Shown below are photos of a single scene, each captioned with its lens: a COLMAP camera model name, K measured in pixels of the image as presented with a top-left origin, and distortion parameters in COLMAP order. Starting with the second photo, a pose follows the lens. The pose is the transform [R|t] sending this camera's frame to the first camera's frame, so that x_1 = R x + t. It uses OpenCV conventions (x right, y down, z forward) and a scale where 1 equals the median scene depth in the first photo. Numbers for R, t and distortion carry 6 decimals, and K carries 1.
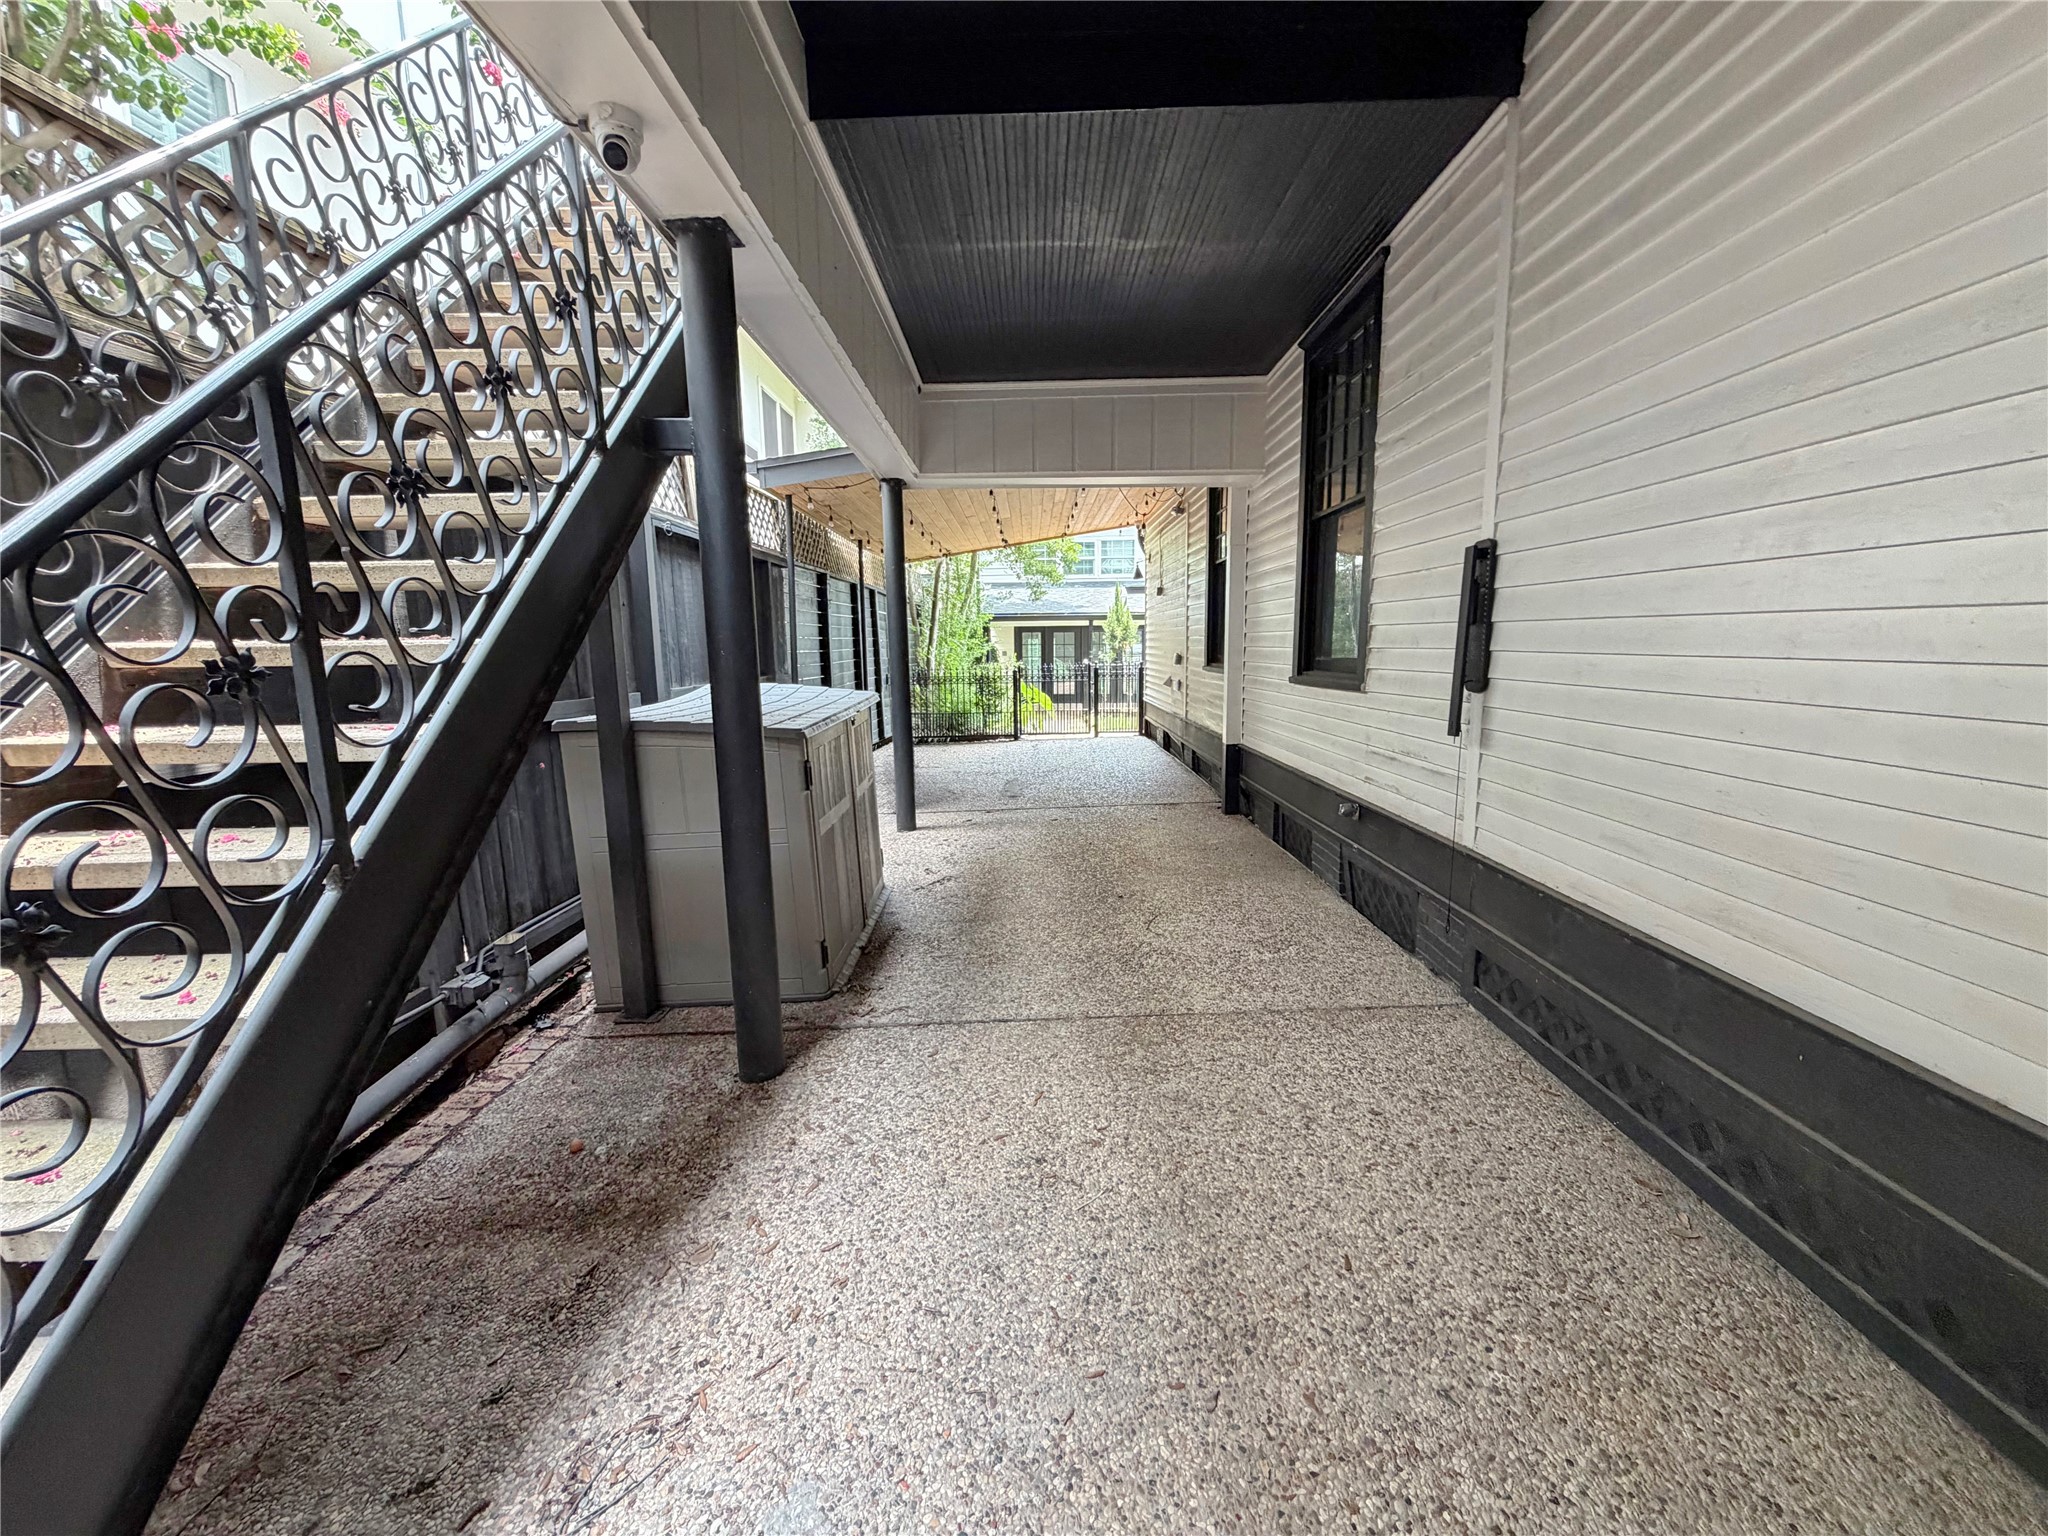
lens RADIAL K [[819.4, 0, 1018.2], [0, 819.4, 769.0], [0, 0, 1]] dist [0.000050, 0.000425]
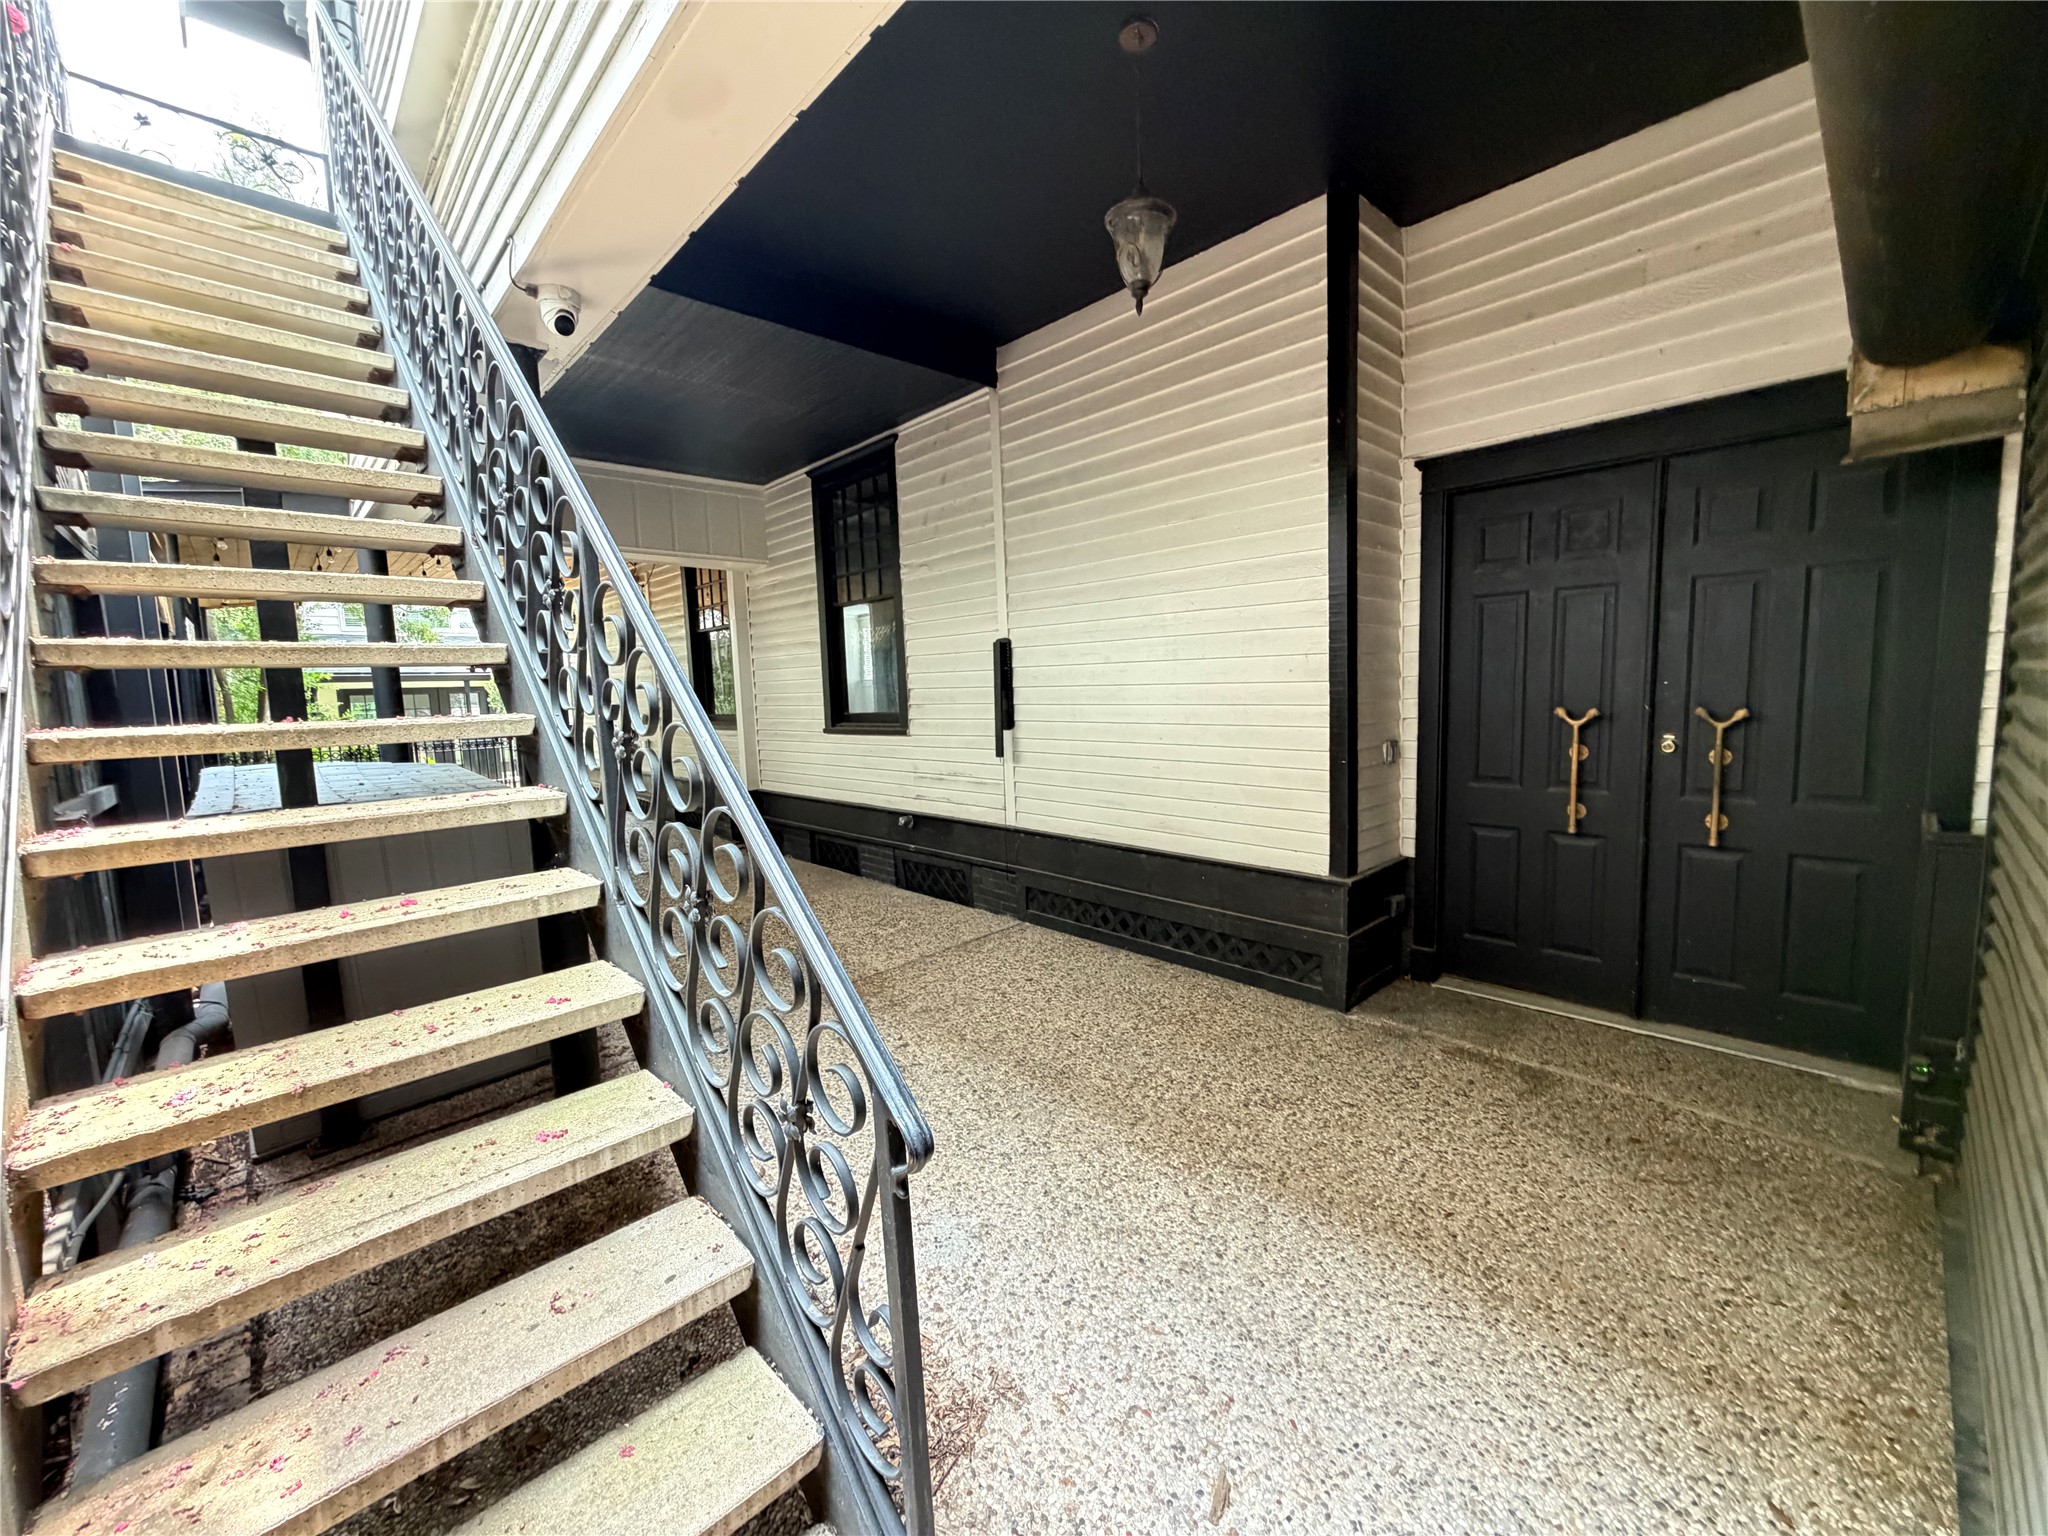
lens RADIAL K [[819.4, 0, 1023.7], [0, 819.4, 768.6], [0, 0, 1]] dist [0.000050, 0.000425]
pose [[0.710512, -0.078906, 0.699247, -0.572106], [0.126779, 0.991787, -0.016903, 0.015556], [-0.692171, 0.100659, 0.714680, -0.184607]]
